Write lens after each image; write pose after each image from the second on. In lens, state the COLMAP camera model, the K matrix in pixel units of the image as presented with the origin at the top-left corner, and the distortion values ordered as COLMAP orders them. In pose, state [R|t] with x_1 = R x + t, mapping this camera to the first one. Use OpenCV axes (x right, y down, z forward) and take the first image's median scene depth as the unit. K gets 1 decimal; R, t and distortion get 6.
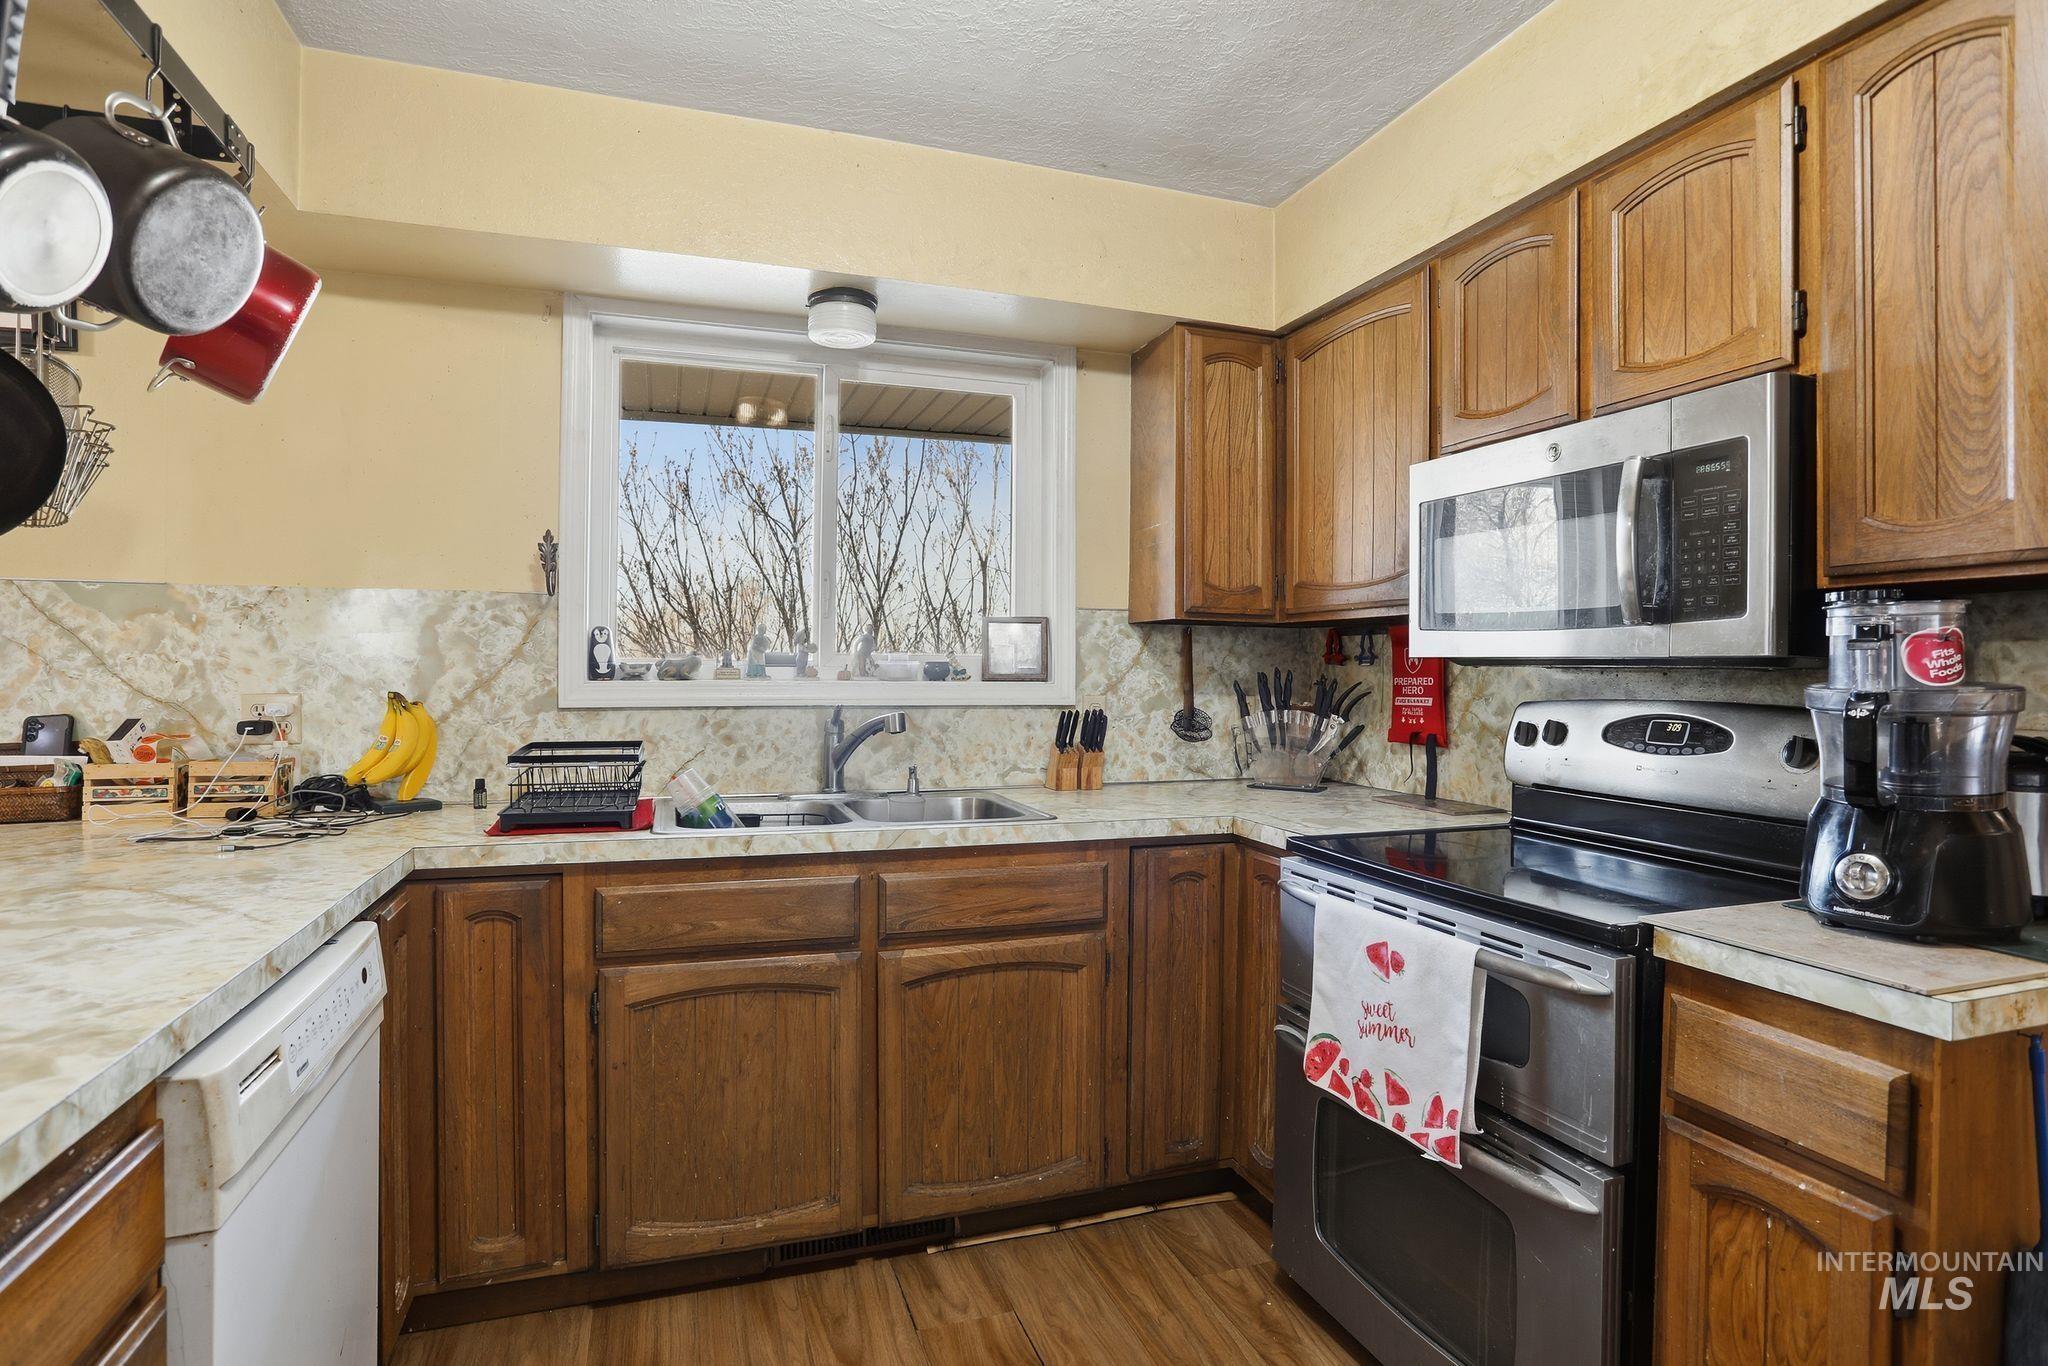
lens RADIAL K [[1032.9, 0, 1026.6], [0, 1032.9, 666.8], [0, 0, 1]] dist [-0.063996, 0.030762]
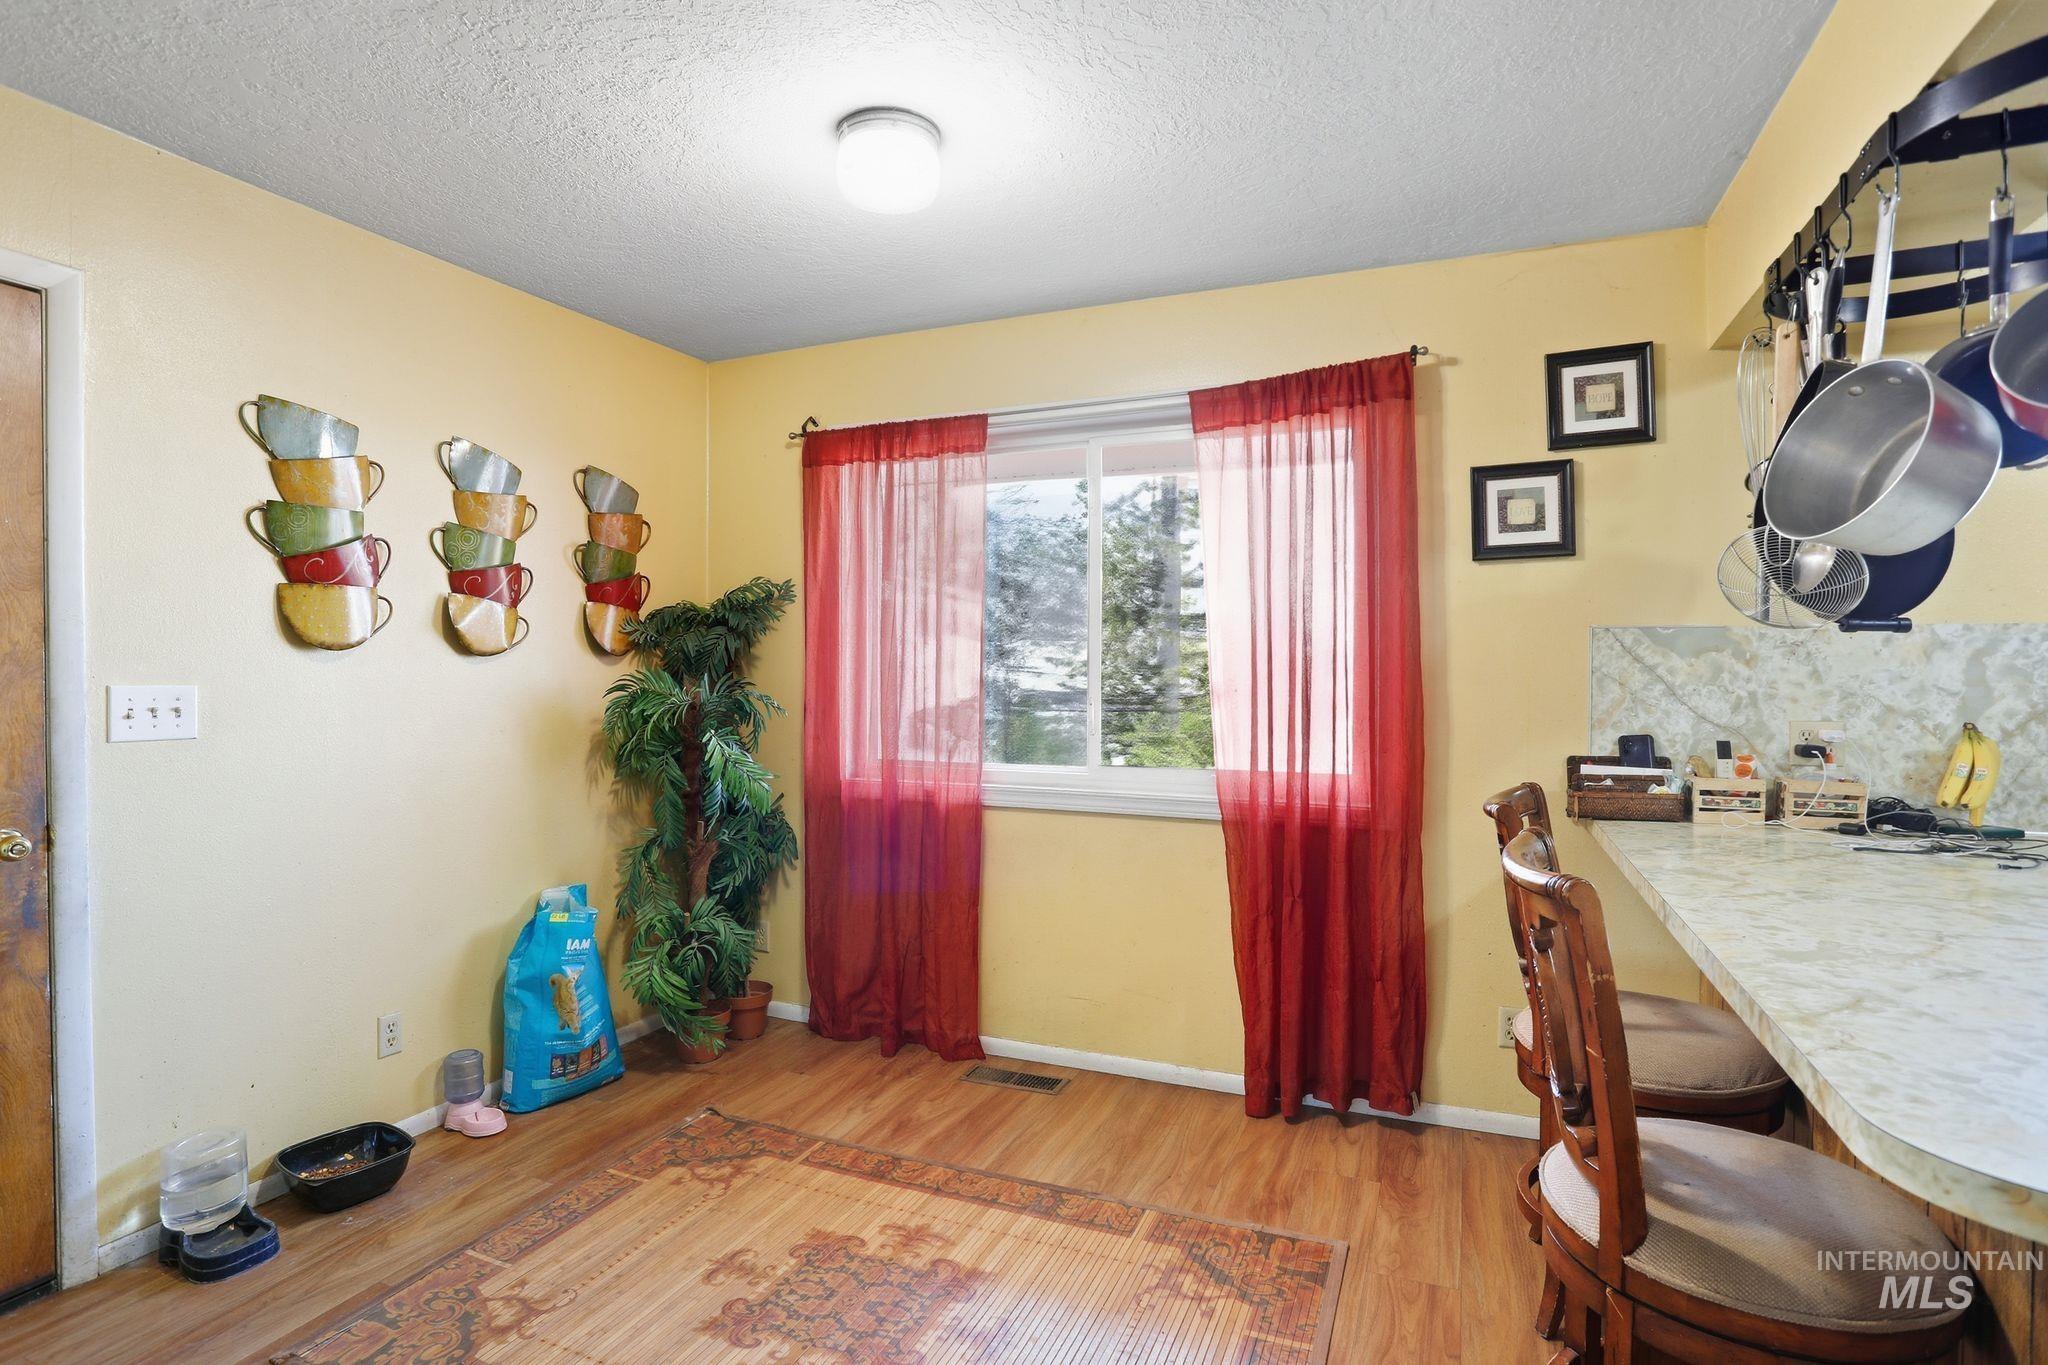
lens RADIAL K [[1000.8, 0, 1018.4], [0, 1000.8, 683.5], [0, 0, 1]] dist [-0.048798, 0.022368]
pose [[0.756428, 0.004624, -0.654061, -0.726107], [0.002555, 0.999946, 0.010024, -0.029409], [0.654072, -0.009254, 0.756375, -0.422261]]
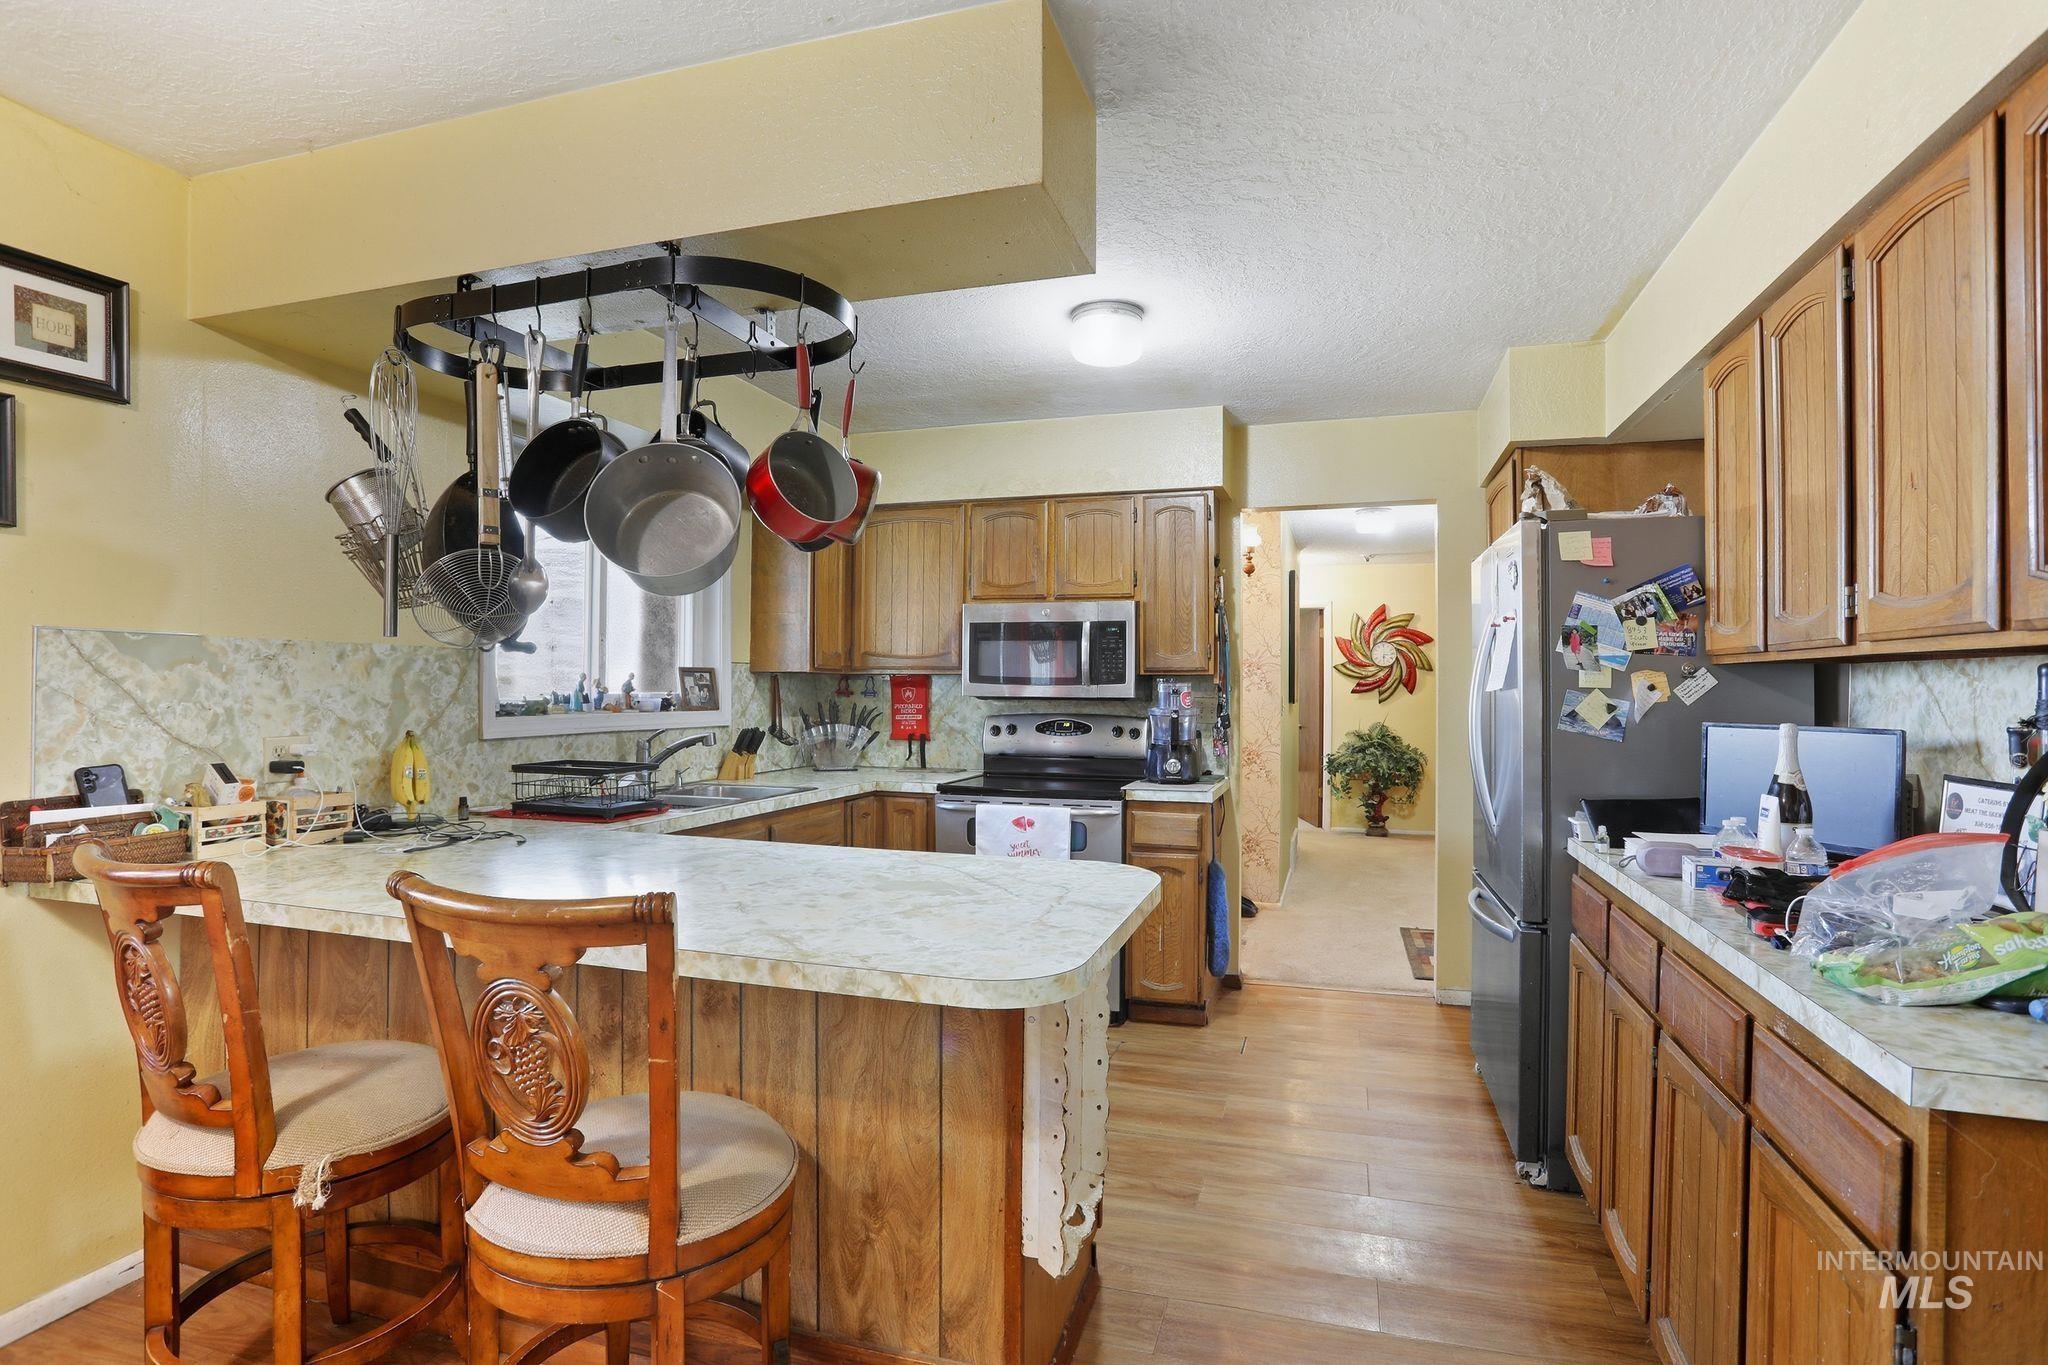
lens RADIAL K [[1000.8, 0, 1018.4], [0, 1000.8, 683.5], [0, 0, 1]] dist [-0.048798, 0.022368]
pose [[0.600269, 0.000616, 0.799798, -1.157523], [-0.000947, 1.000000, -0.000059, -0.033152], [-0.799797, -0.000722, 0.600270, -0.306731]]
